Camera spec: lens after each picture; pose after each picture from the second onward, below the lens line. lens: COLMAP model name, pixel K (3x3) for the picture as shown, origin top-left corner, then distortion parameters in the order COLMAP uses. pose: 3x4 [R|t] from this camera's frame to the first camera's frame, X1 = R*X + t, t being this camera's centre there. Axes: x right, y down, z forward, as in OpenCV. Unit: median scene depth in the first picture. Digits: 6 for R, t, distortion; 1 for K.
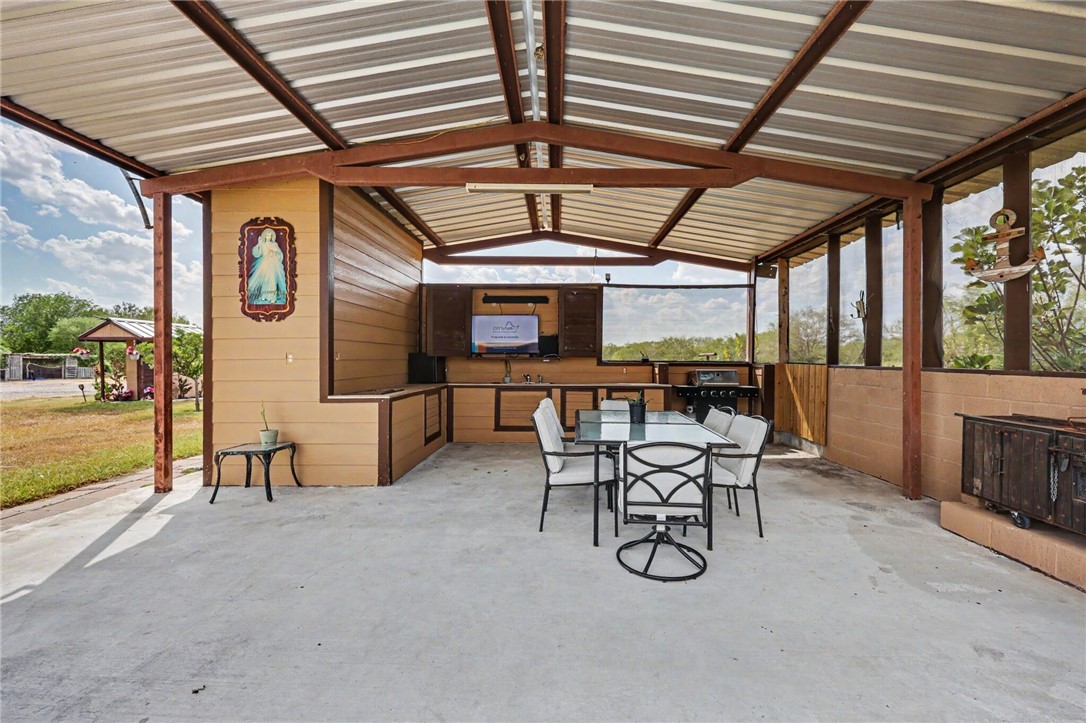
lens RADIAL K [[442.7, 0, 548.5], [0, 442.7, 359.8], [0, 0, 1]] dist [-0.000119, 0.000322]
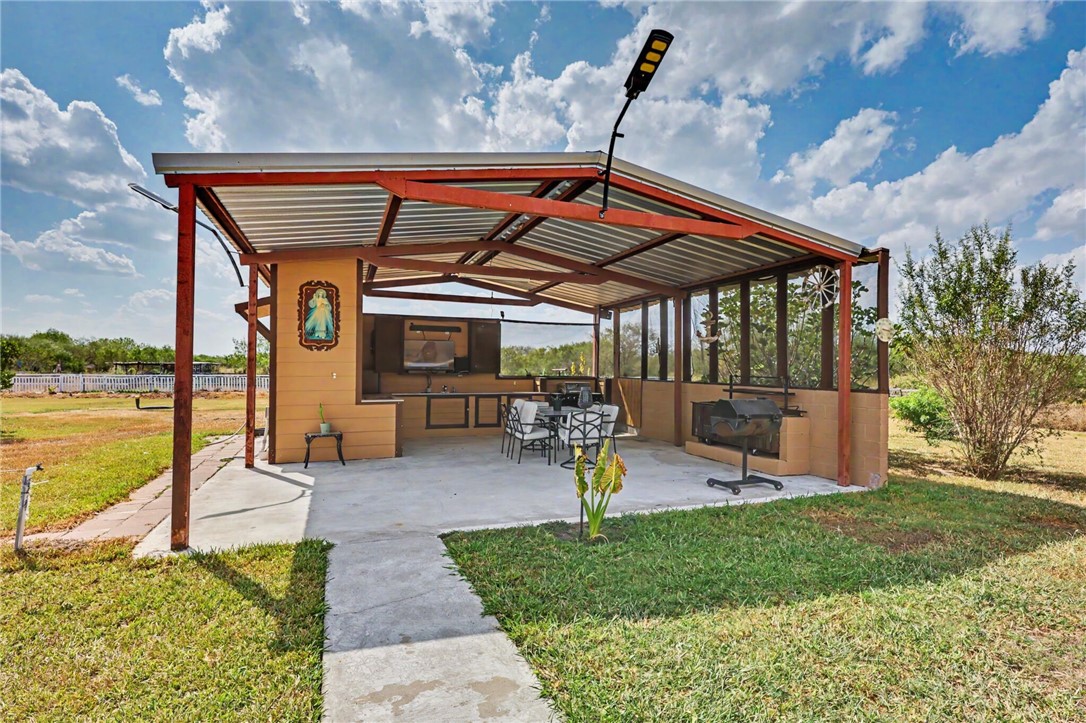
lens RADIAL K [[534.8, 0, 543.0], [0, 534.8, 361.5], [0, 0, 1]] dist [-0.000167, -0.000014]
pose [[0.927303, 0.011918, 0.374122, -0.606625], [-0.006400, 0.999852, -0.015987, -0.026626], [-0.374257, 0.012430, 0.927242, -0.944331]]
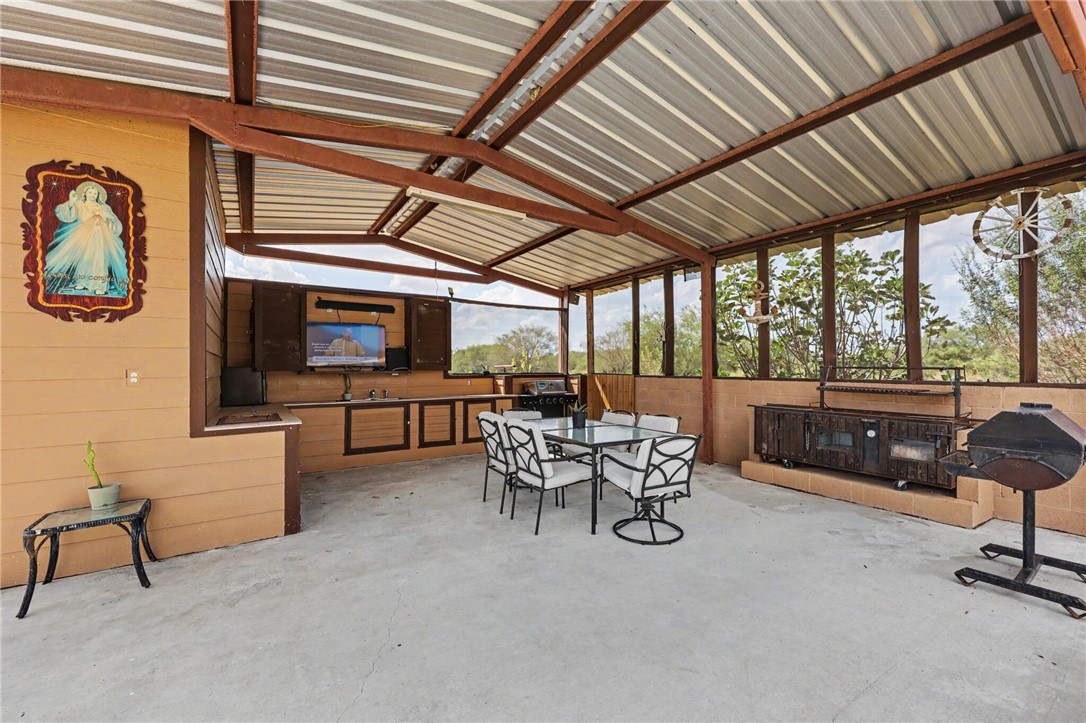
lens RADIAL K [[445.4, 0, 545.6], [0, 445.4, 365.1], [0, 0, 1]] dist [0.000342, -0.000060]
pose [[0.821240, -0.001040, 0.570582, -0.452813], [0.007760, 0.999926, -0.009346, -0.010671], [-0.570530, 0.012104, 0.821187, 0.068339]]
